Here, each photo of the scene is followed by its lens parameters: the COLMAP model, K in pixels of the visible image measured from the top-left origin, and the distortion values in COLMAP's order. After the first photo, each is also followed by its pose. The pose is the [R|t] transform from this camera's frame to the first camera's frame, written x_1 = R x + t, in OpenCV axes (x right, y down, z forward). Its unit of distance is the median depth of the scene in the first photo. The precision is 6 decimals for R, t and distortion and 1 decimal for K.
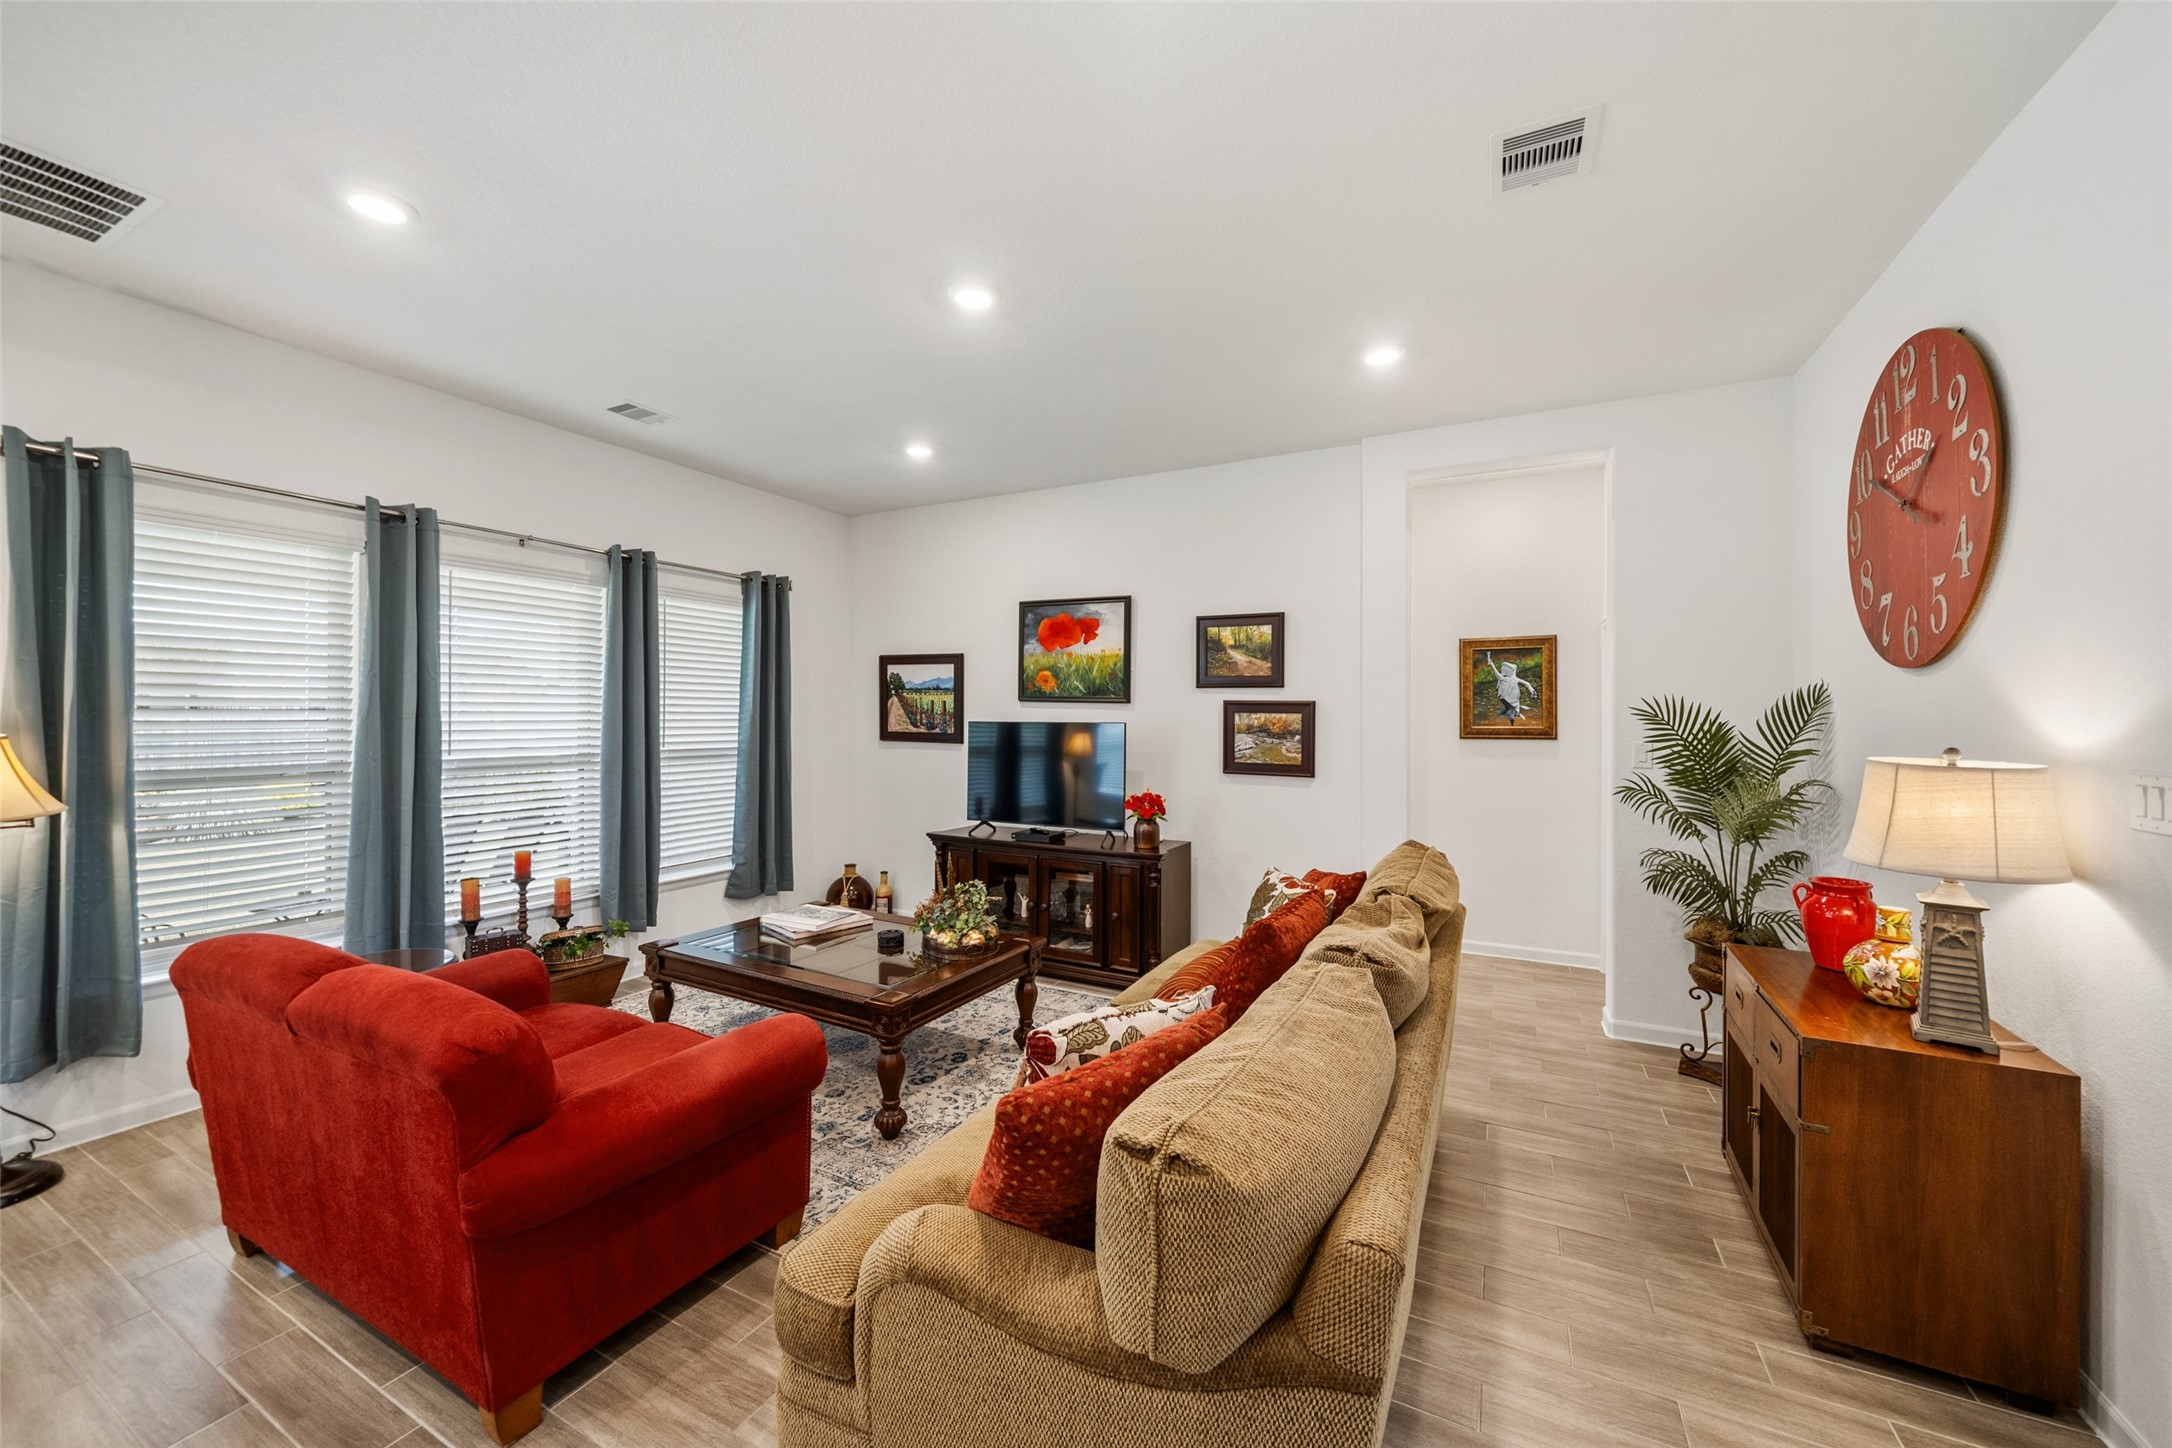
lens RADIAL K [[831.0, 0, 1056.4], [0, 831.0, 693.6], [0, 0, 1]] dist [-0.008270, 0.000095]
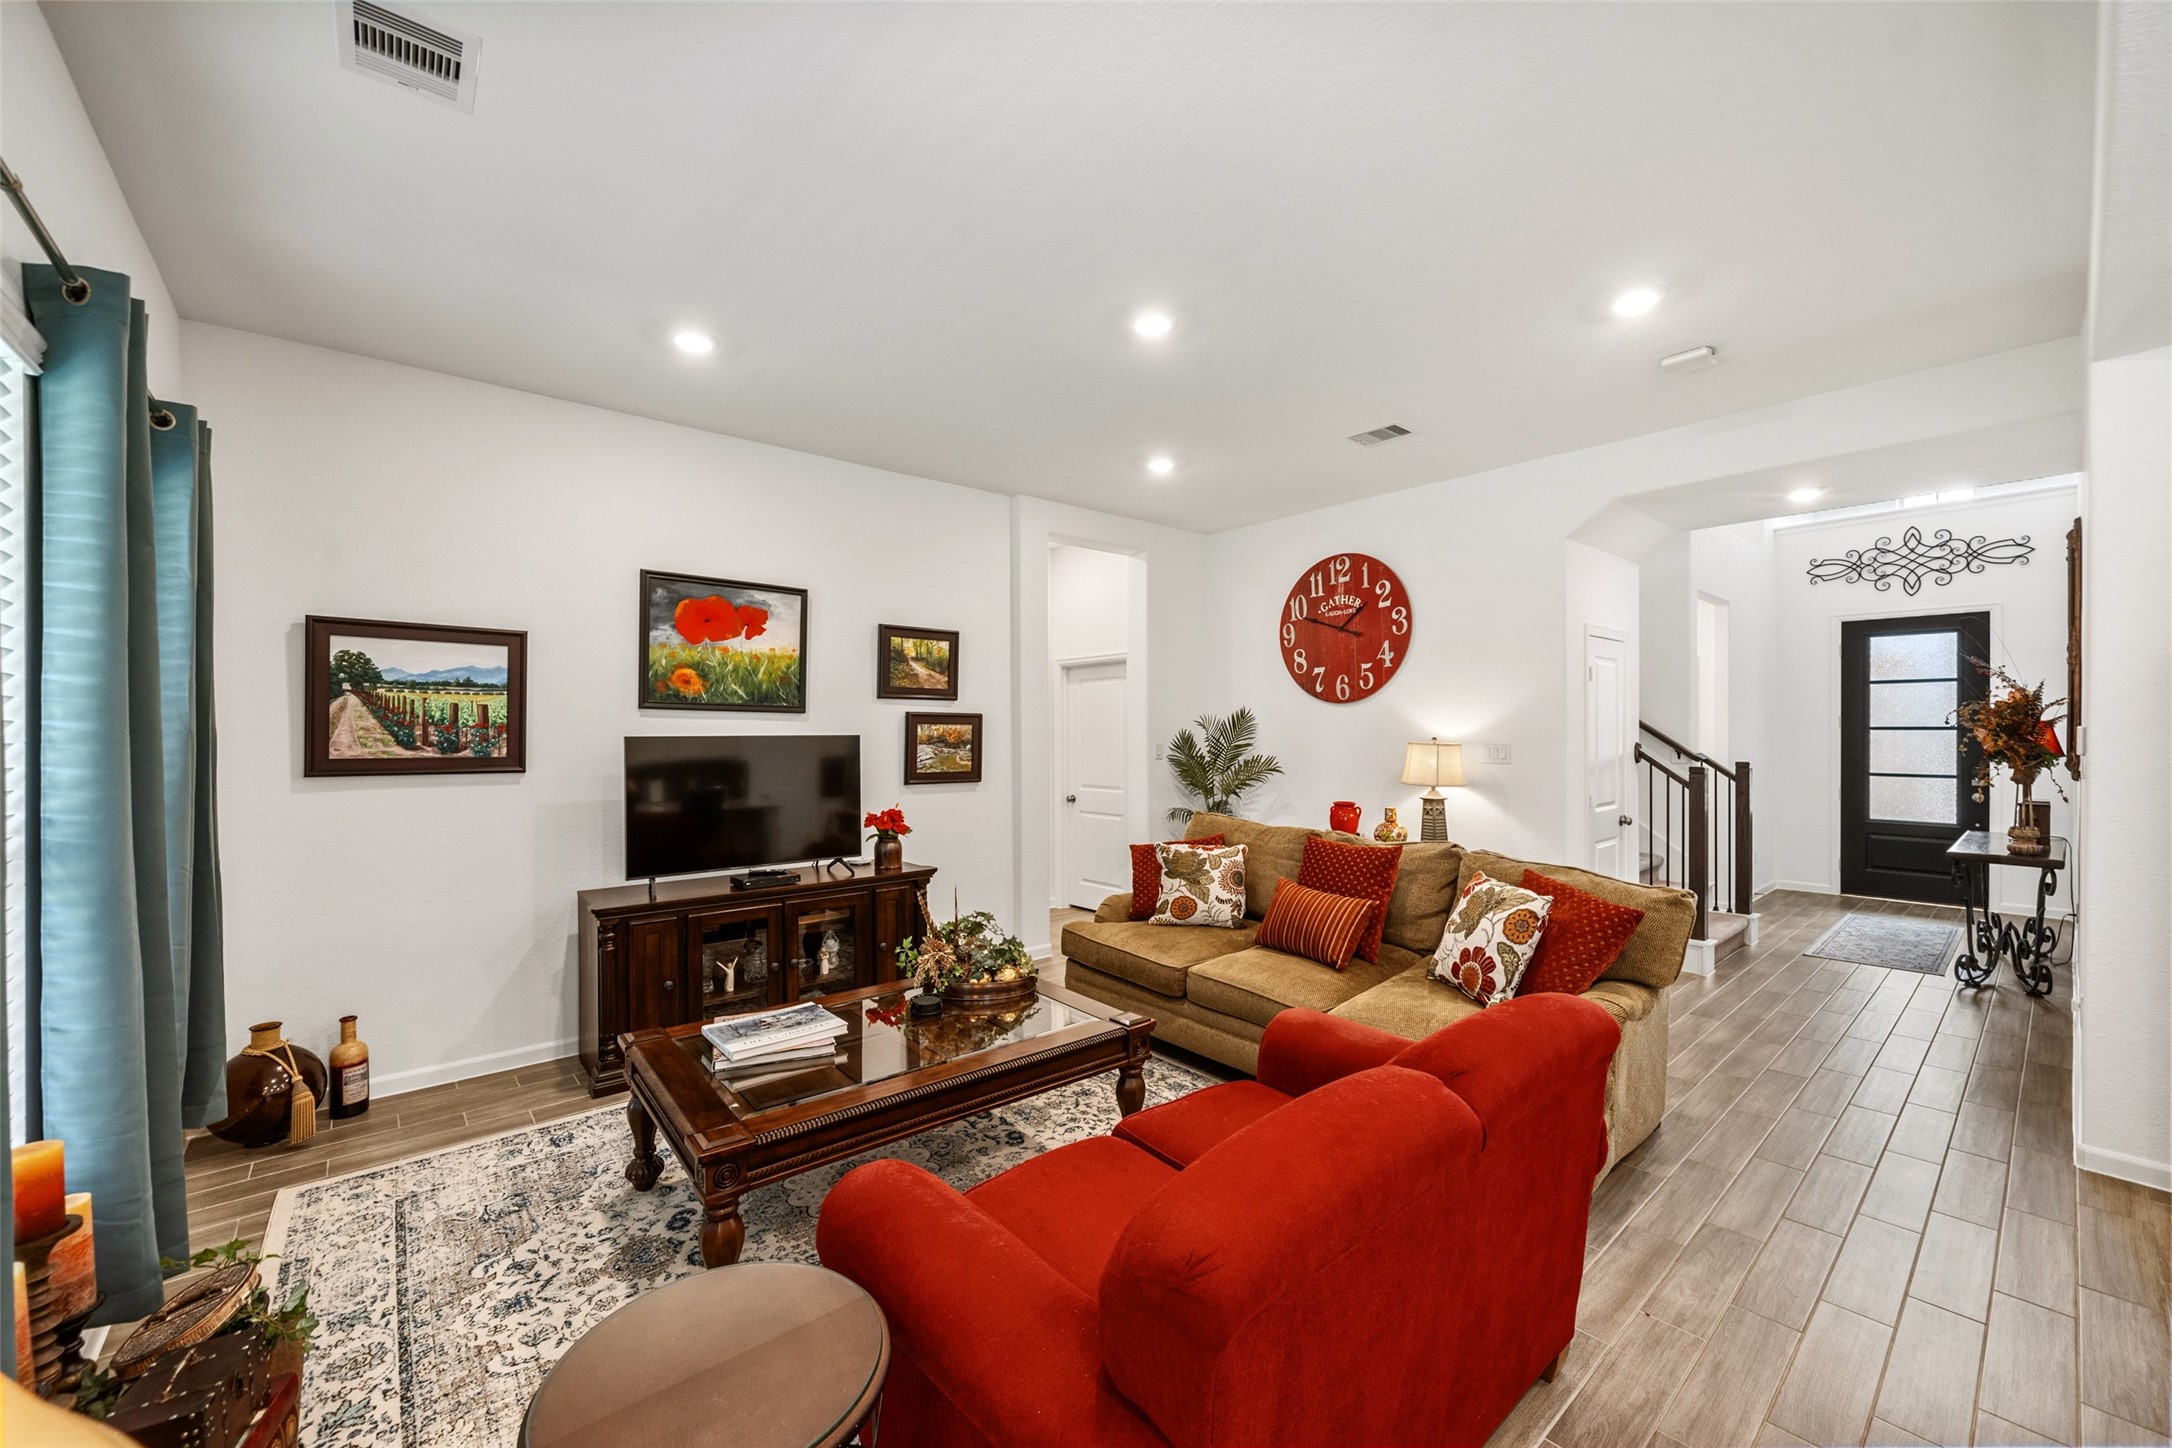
lens RADIAL K [[831.0, 0, 1062.9], [0, 831.0, 754.1], [0, 0, 1]] dist [-0.008270, 0.000095]
pose [[0.355715, -0.032981, 0.934012, -0.680286], [-0.020224, 0.998871, 0.042974, 0.012540], [-0.934376, -0.034176, 0.354647, 0.465628]]
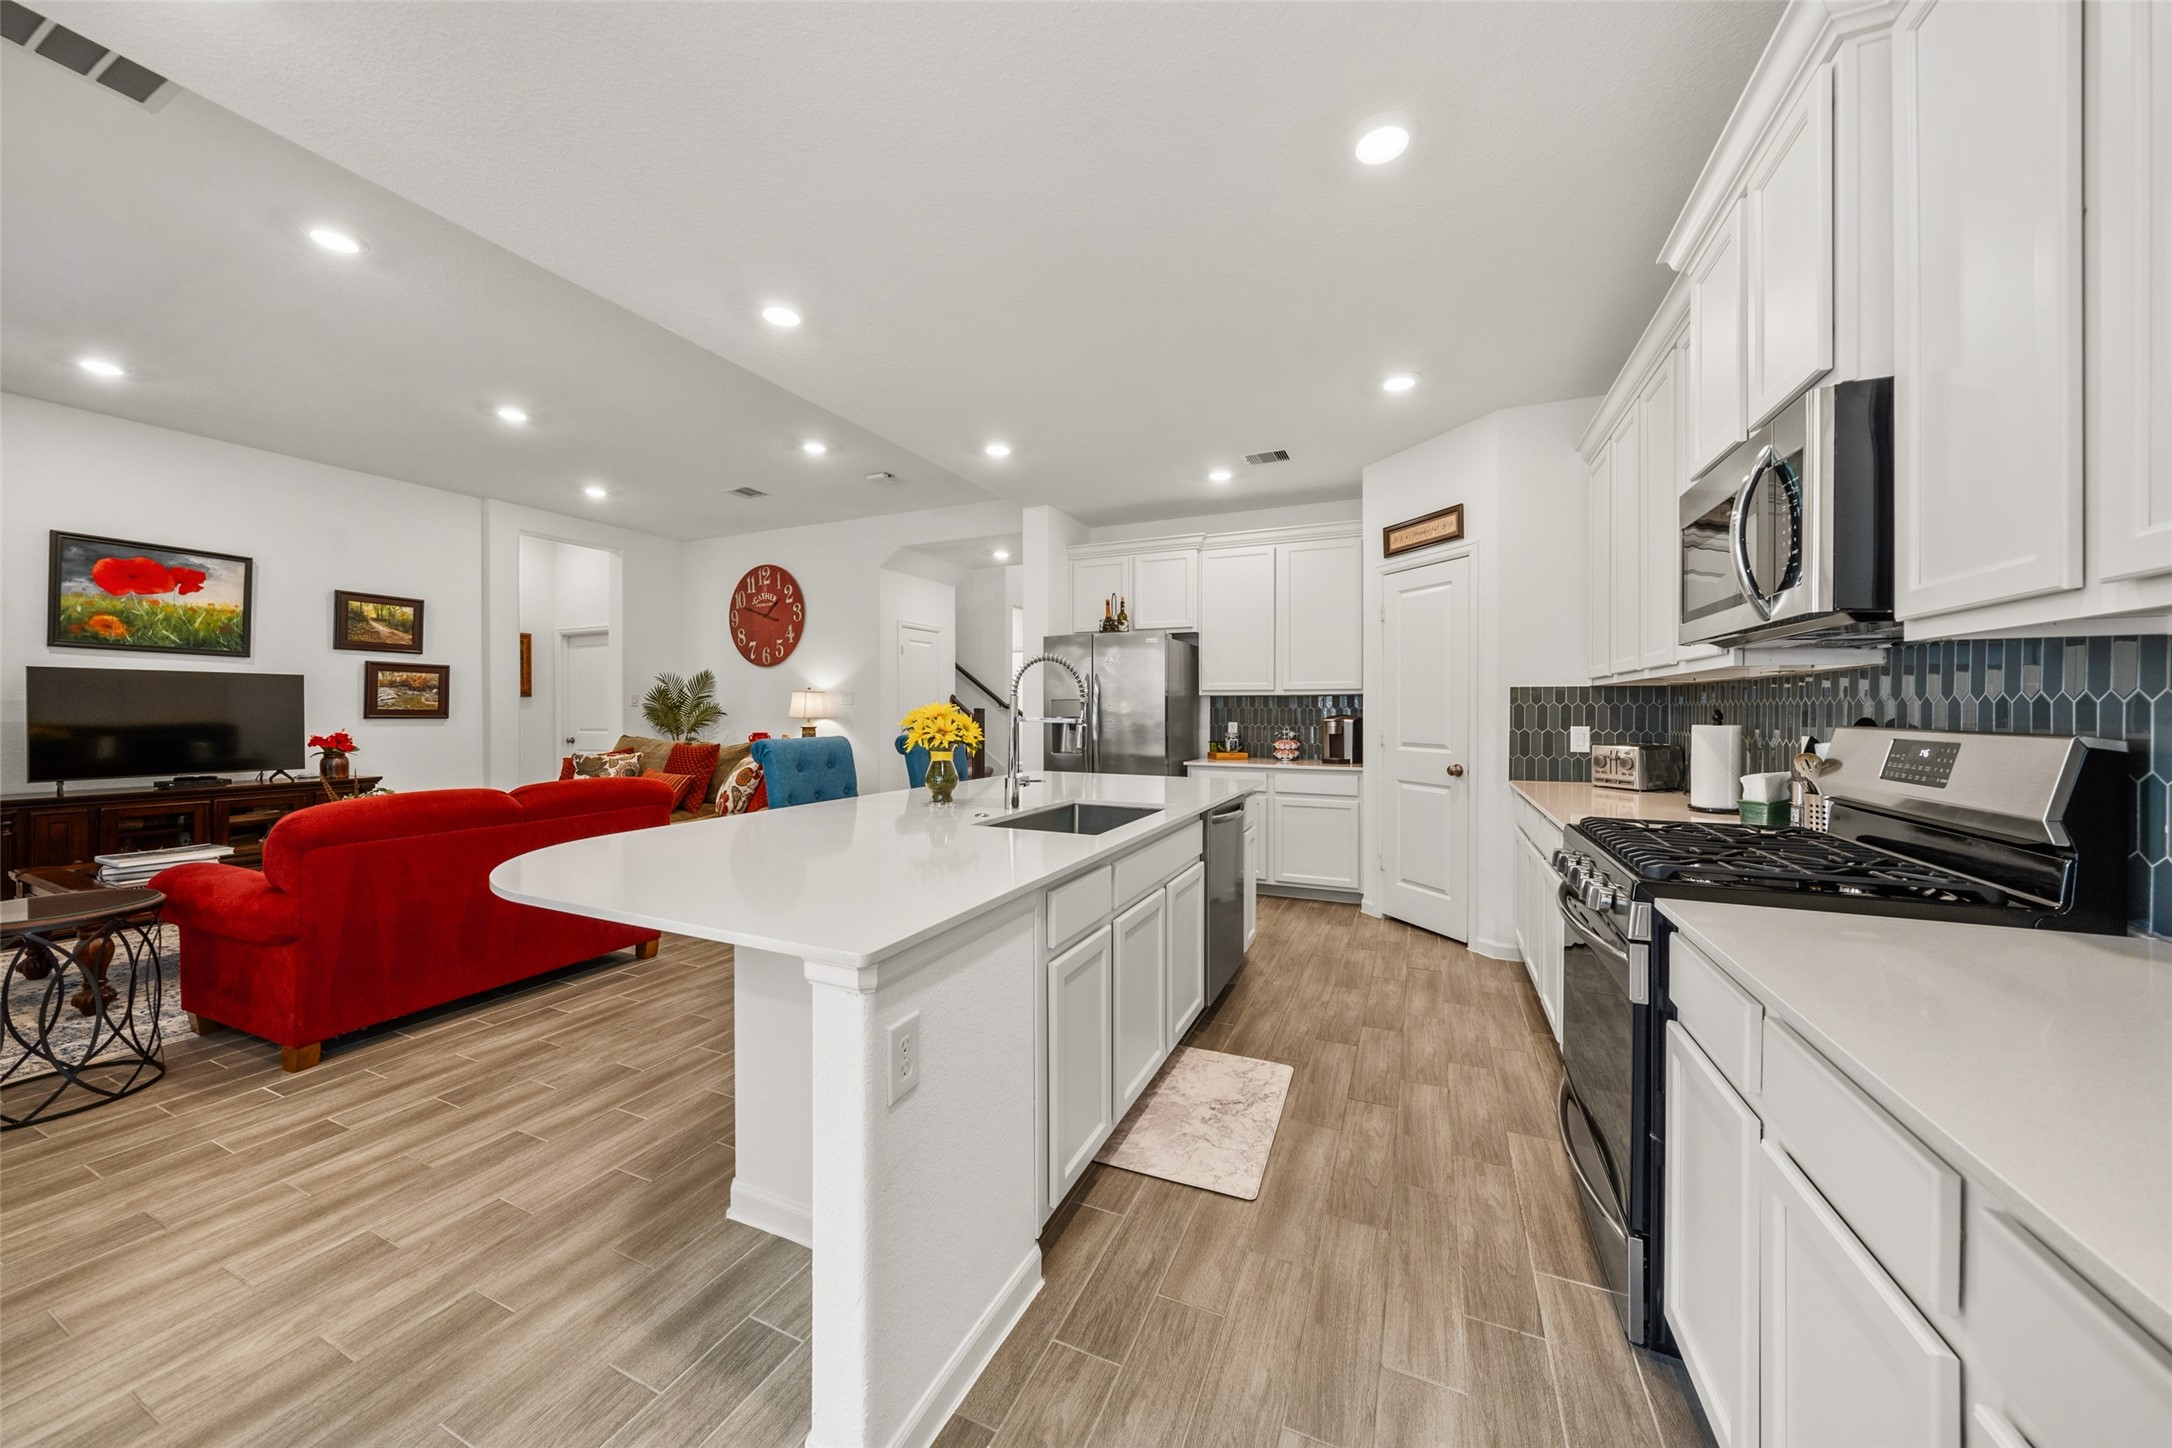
lens RADIAL K [[766.9, 0, 1085.1], [0, 766.9, 721.5], [0, 0, 1]] dist [-0.001862, 0.000199]
pose [[-0.078484, -0.016379, 0.996781, -1.066405], [-0.026747, 0.999540, 0.014318, 0.055599], [-0.996556, -0.025537, -0.078886, -0.010415]]
